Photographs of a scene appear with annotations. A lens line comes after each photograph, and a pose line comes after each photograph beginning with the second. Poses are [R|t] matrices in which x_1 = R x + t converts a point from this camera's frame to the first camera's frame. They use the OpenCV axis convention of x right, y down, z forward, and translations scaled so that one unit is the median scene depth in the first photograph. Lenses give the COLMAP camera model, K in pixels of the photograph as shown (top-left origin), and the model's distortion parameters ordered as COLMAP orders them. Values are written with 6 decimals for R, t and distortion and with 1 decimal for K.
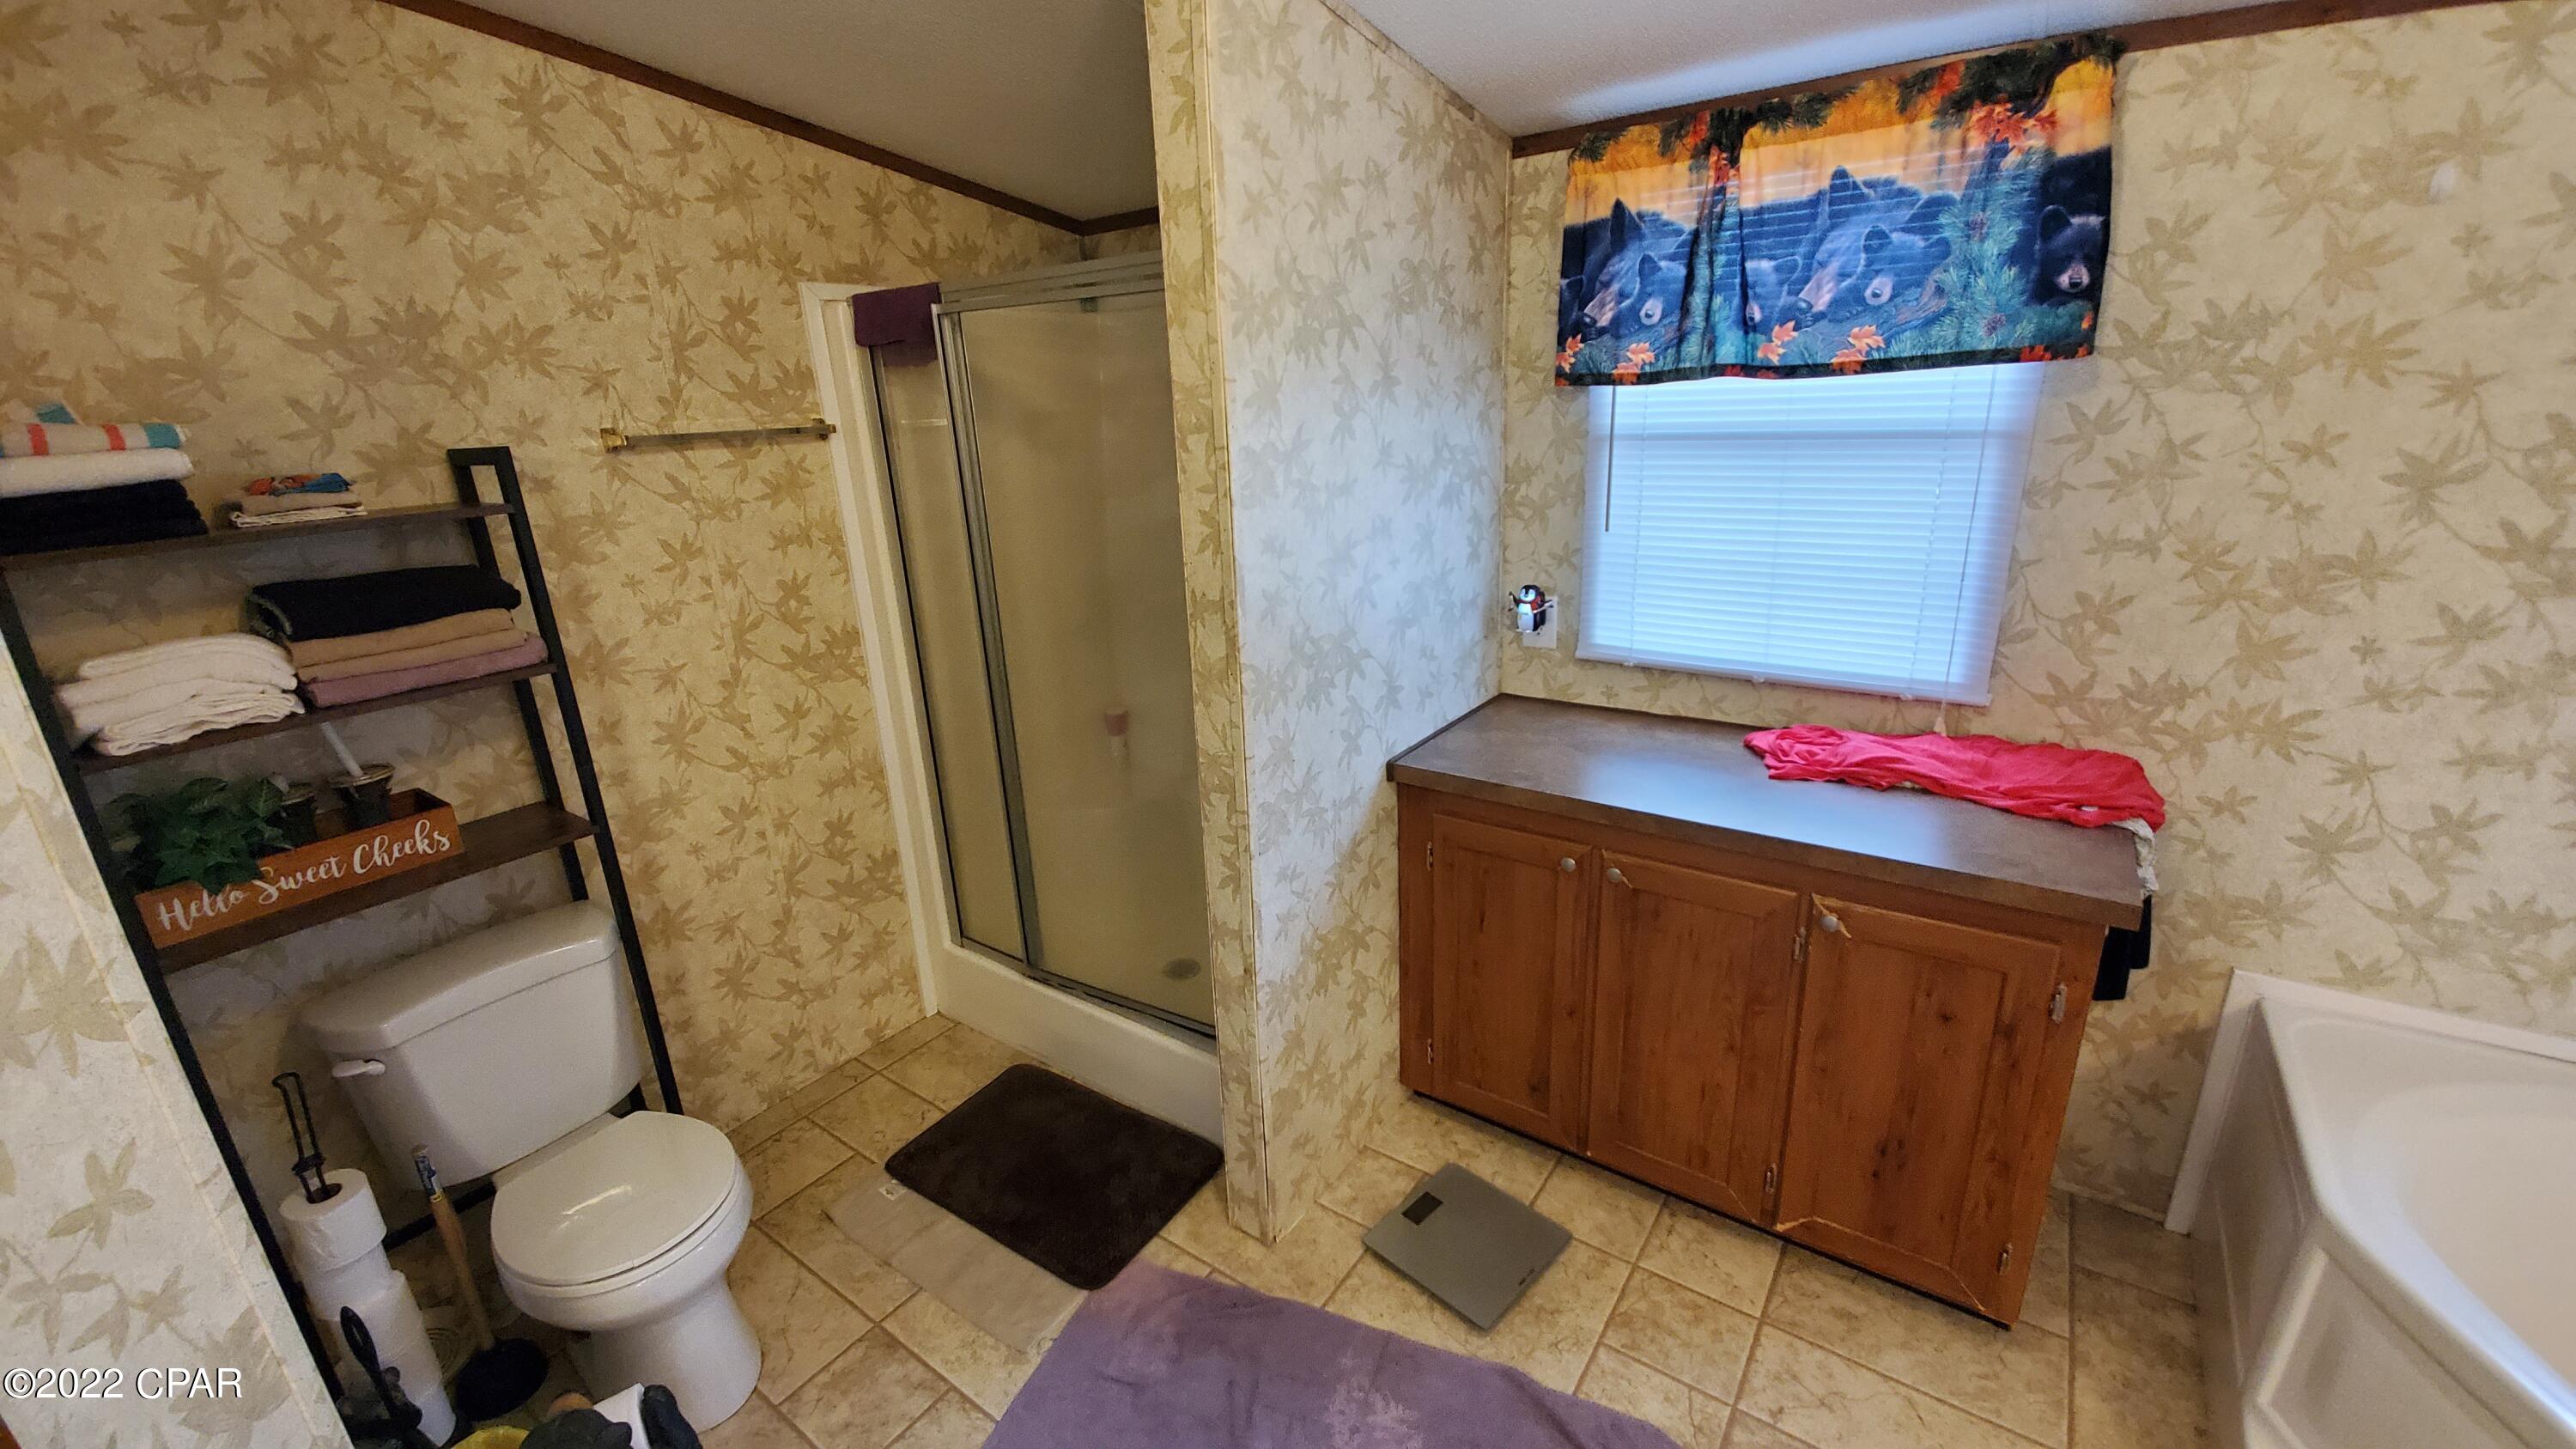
lens RADIAL K [[1011.7, 0, 1267.4], [0, 1011.7, 712.9], [0, 0, 1]] dist [0.000931, -0.009100]
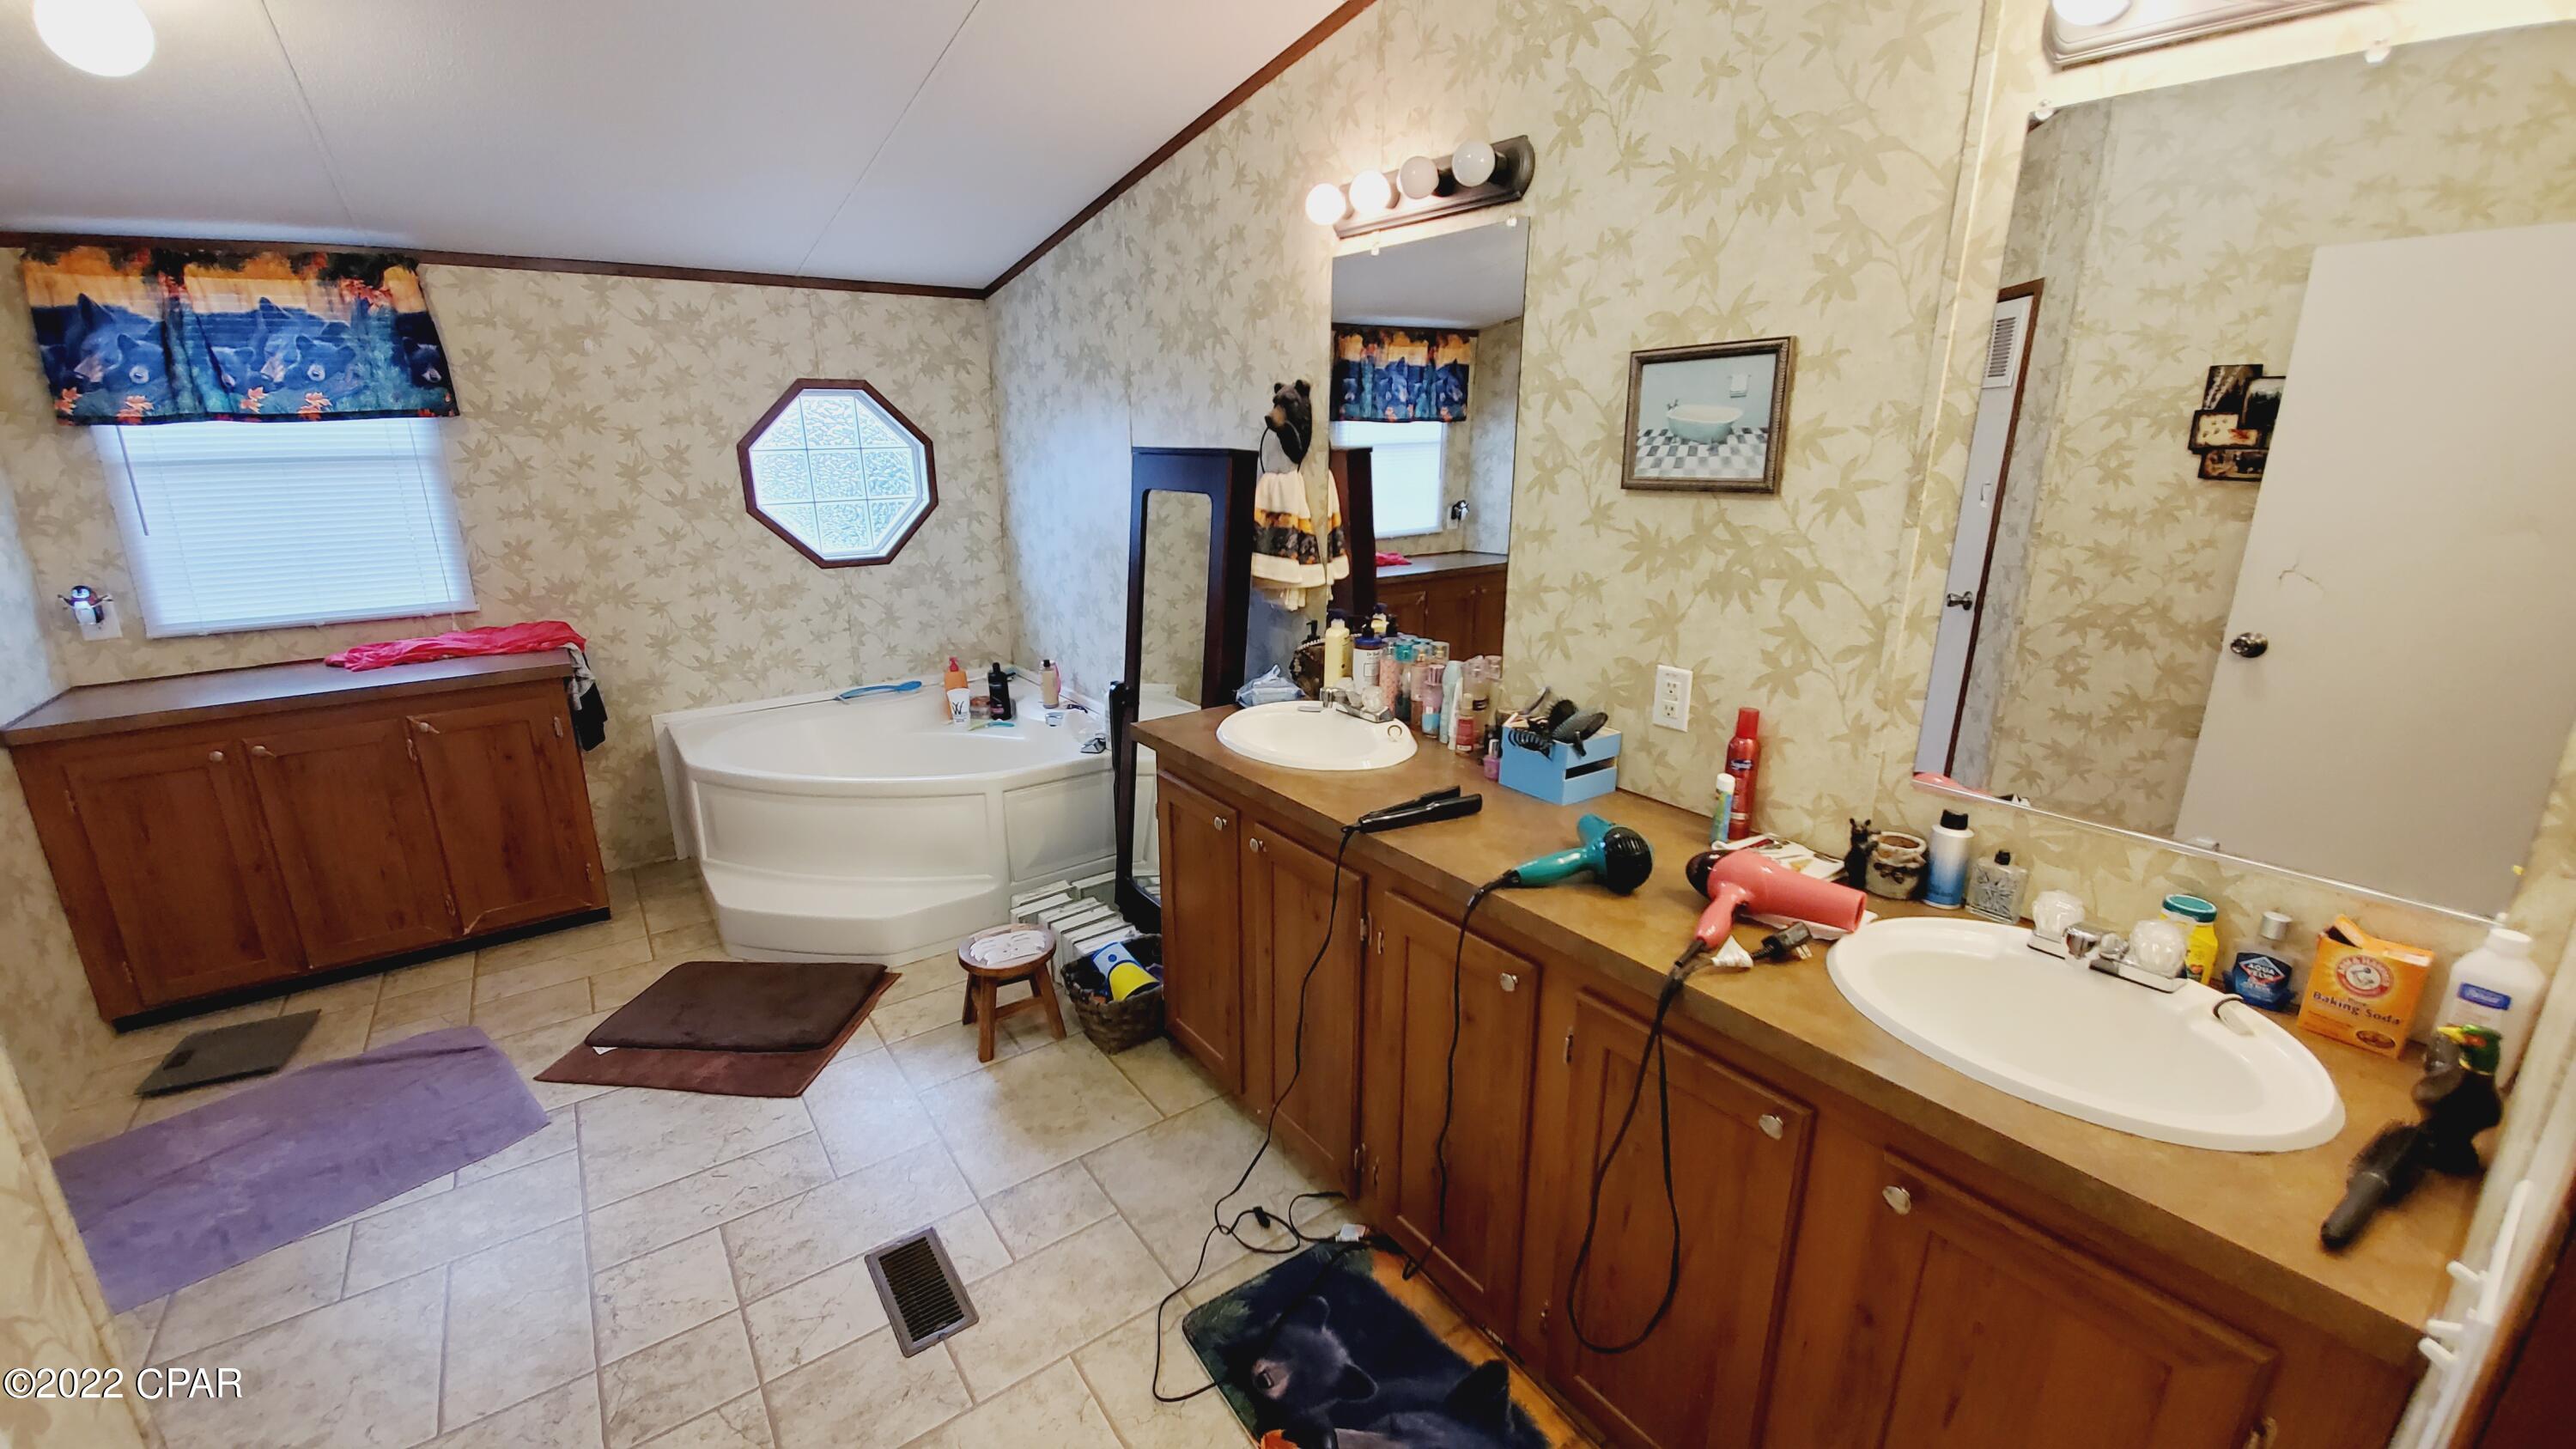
lens RADIAL K [[1014.5, 0, 1277.6], [0, 1014.5, 716.2], [0, 0, 1]] dist [0.015898, -0.017509]
pose [[0.310625, -0.212988, 0.926363, -0.568067], [0.281187, 0.951544, 0.124491, 0.358683], [-0.907990, 0.221812, 0.355462, -0.905879]]
